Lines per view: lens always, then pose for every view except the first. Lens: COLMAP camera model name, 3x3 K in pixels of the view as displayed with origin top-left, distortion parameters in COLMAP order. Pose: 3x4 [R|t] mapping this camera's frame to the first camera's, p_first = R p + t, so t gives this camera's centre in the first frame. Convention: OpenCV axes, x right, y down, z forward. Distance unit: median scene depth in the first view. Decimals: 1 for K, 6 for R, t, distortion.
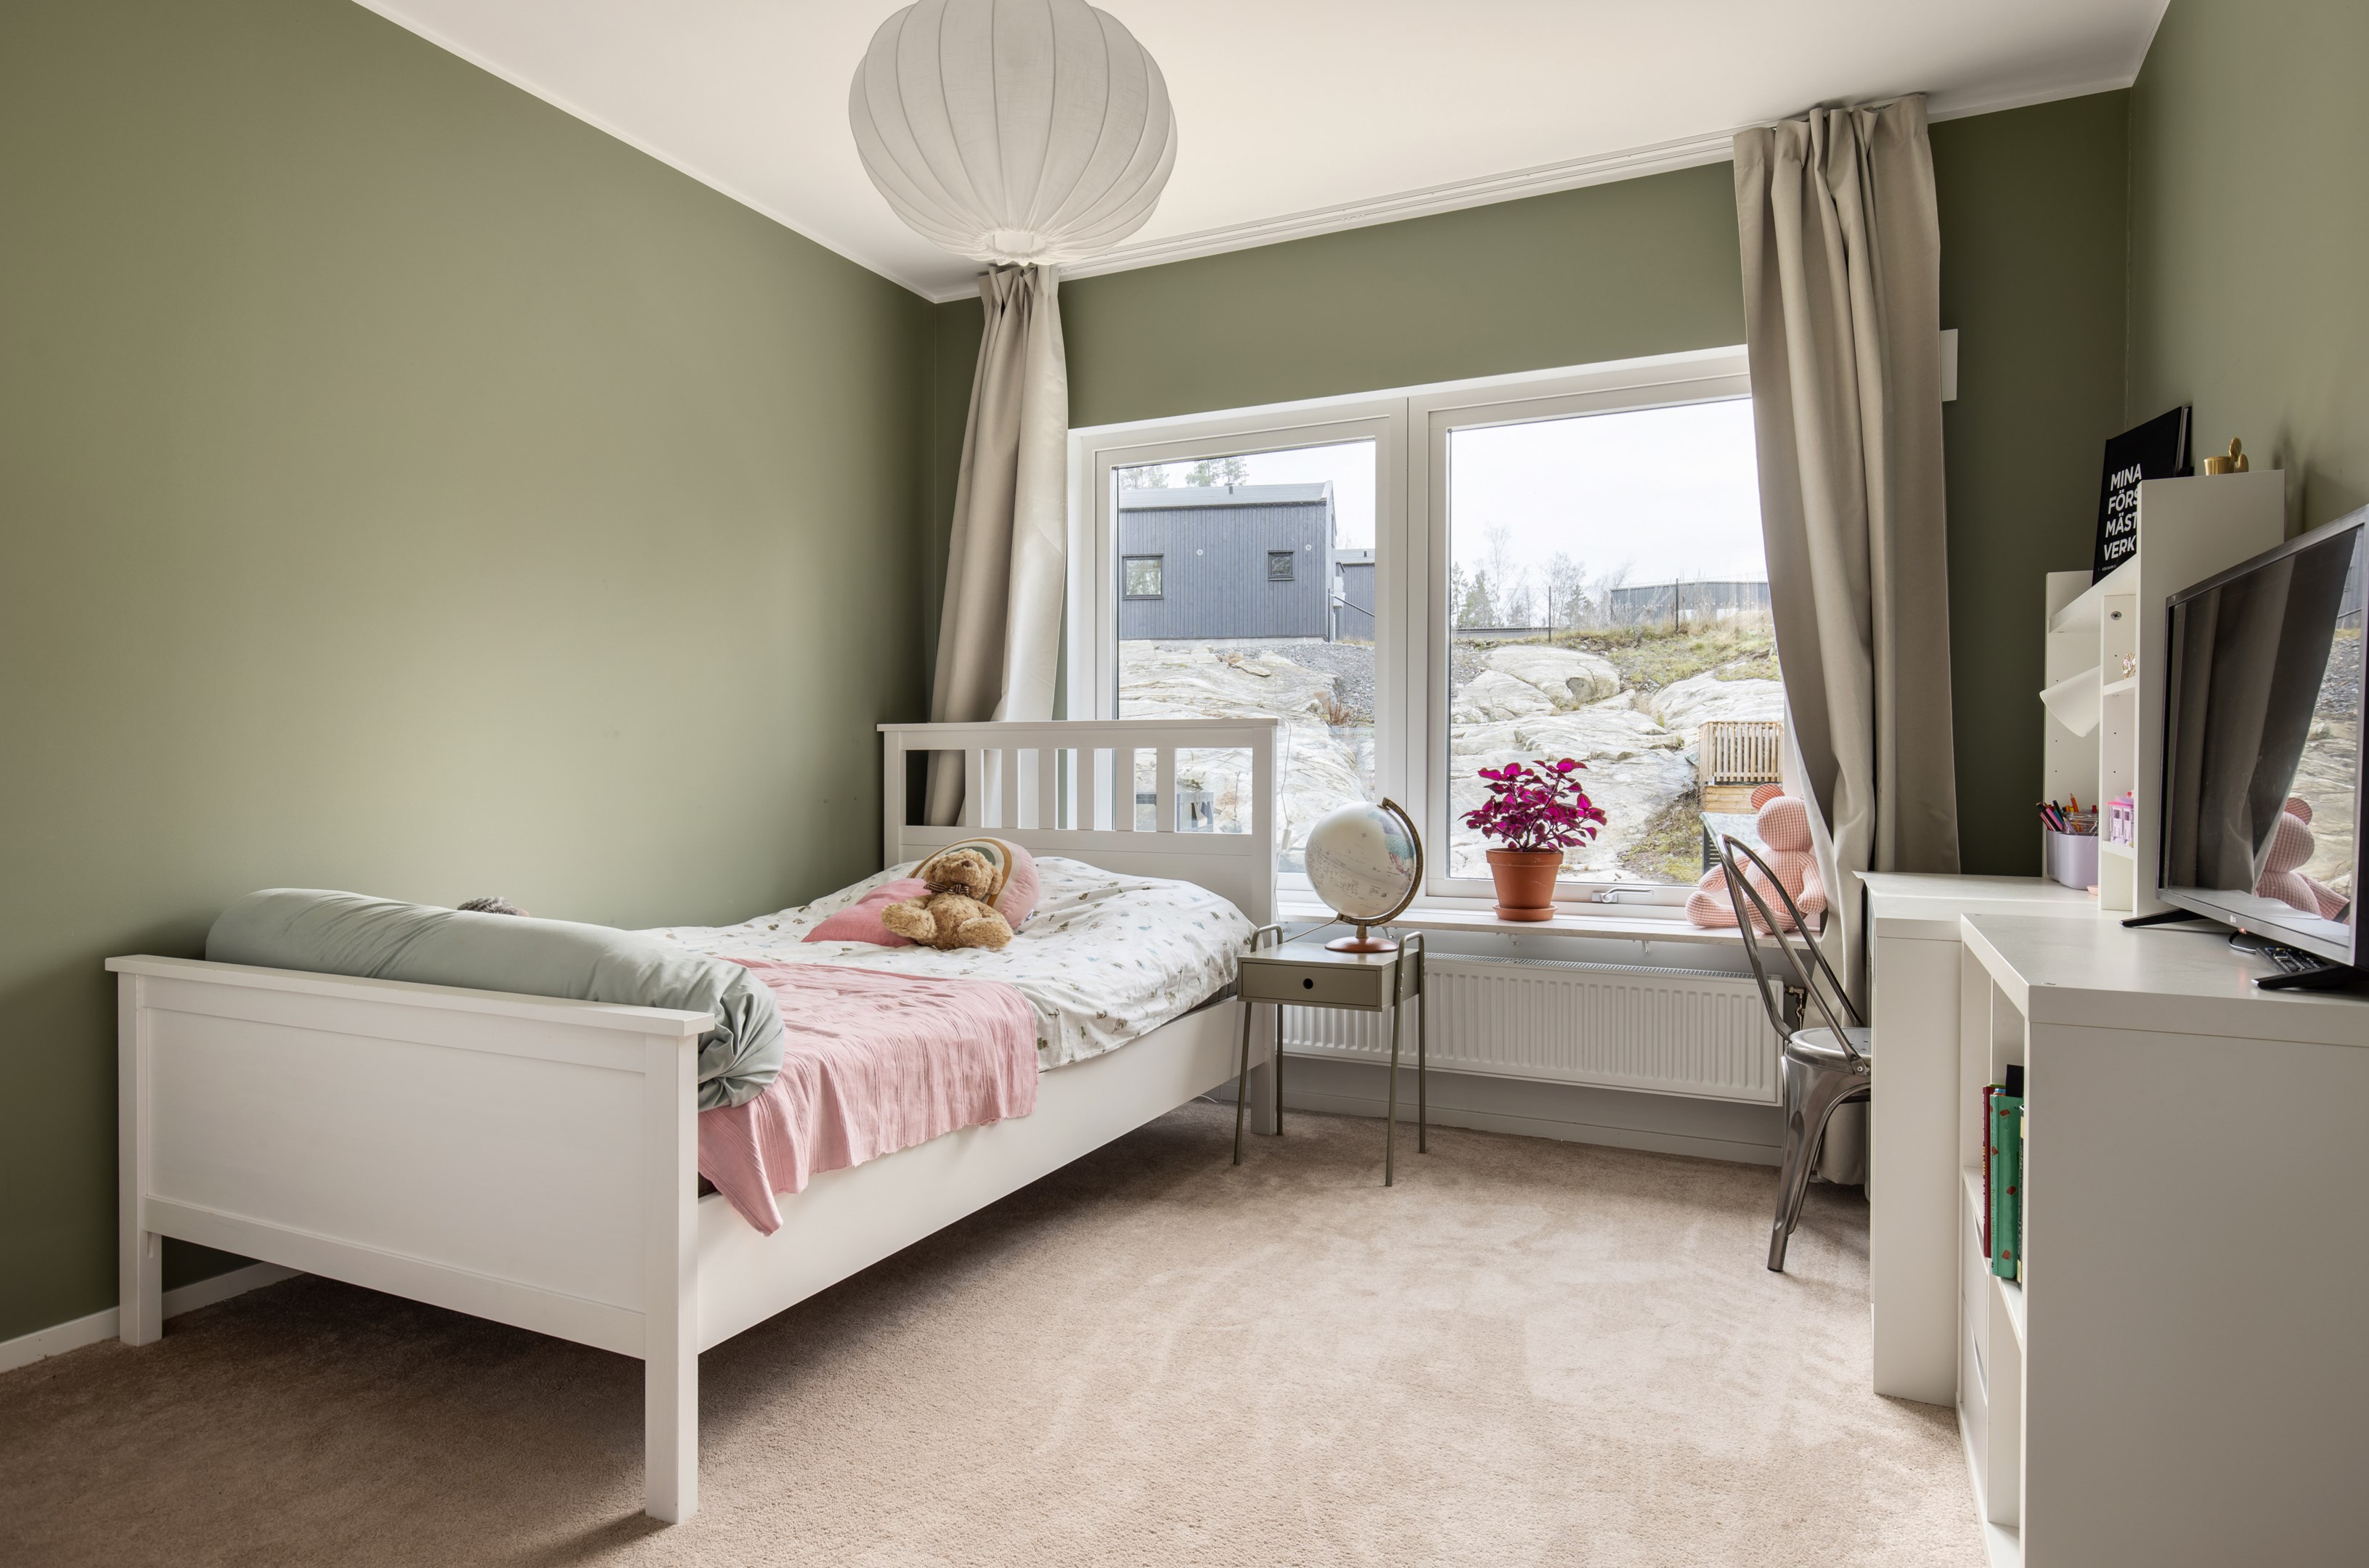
lens RADIAL K [[1318.8, 0, 1181.8], [0, 1318.8, 778.4], [0, 0, 1]] dist [-0.000935, -0.001098]
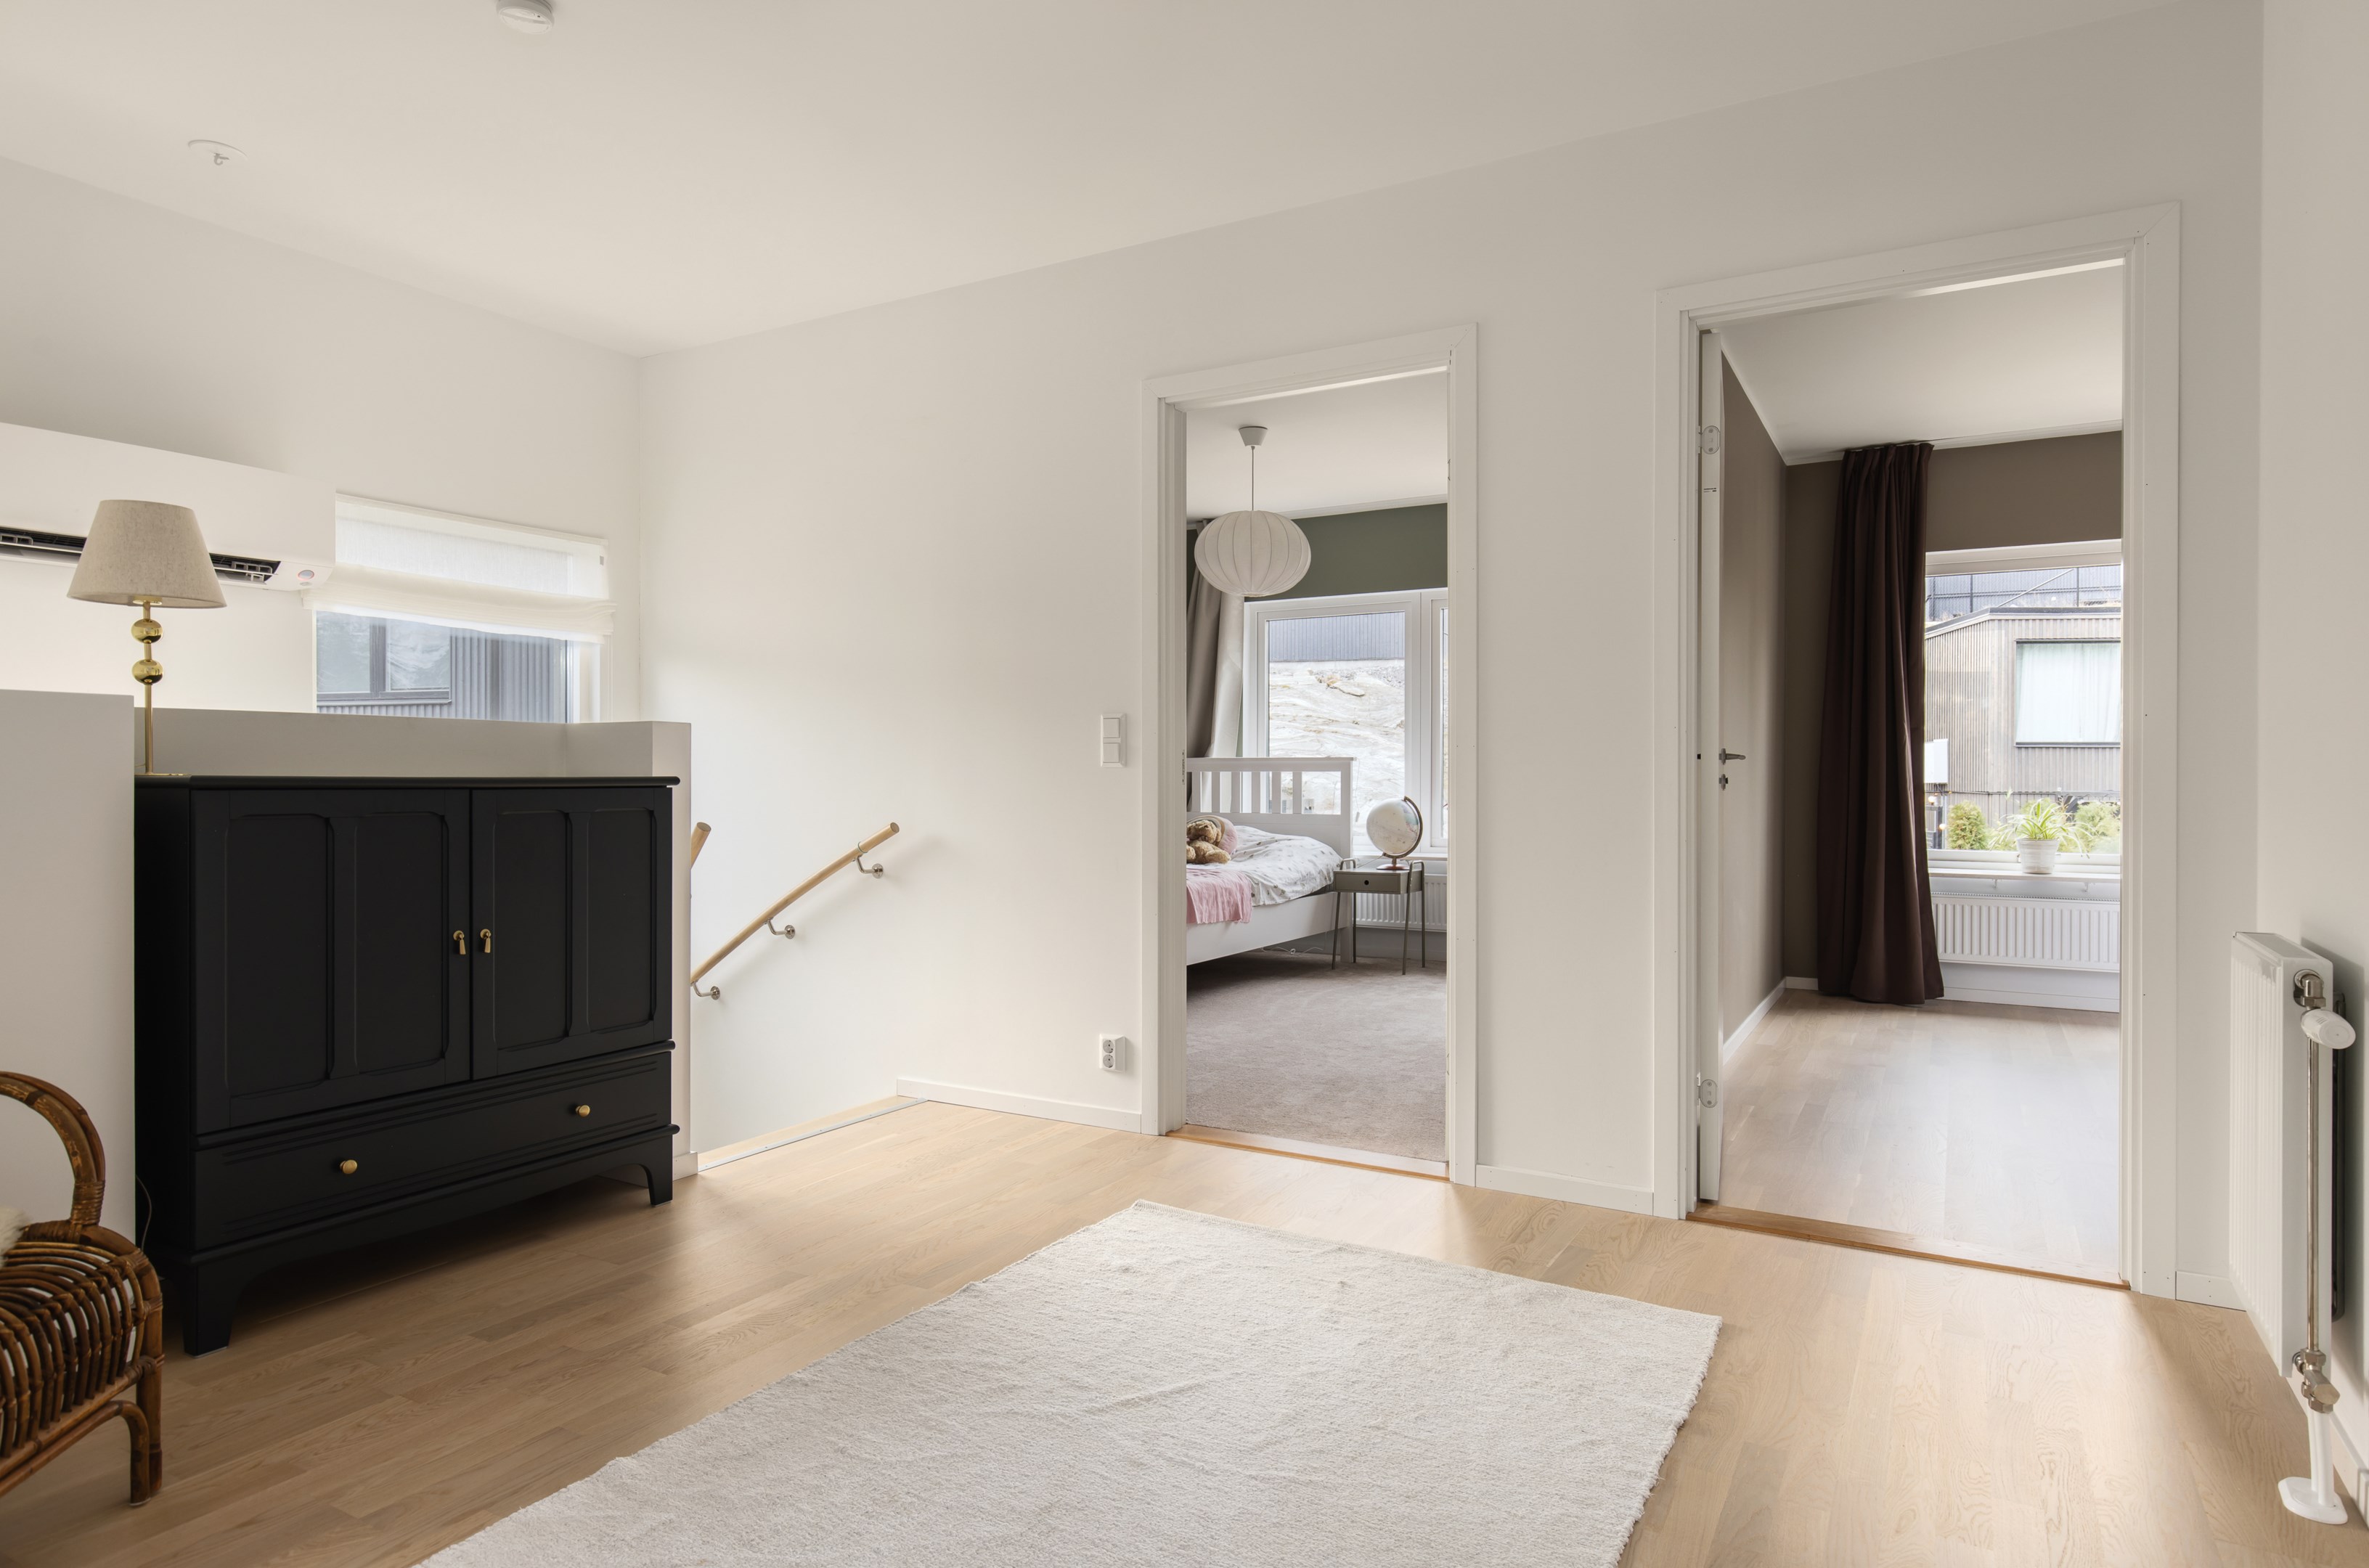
lens RADIAL K [[1318.8, 0, 1181.8], [0, 1318.8, 778.4], [0, 0, 1]] dist [-0.000935, -0.001098]
pose [[0.997279, -0.000816, -0.073709, -0.043097], [0.000335, 0.999979, -0.006537, 0.000210], [0.073713, 0.006495, 0.997258, -1.101046]]
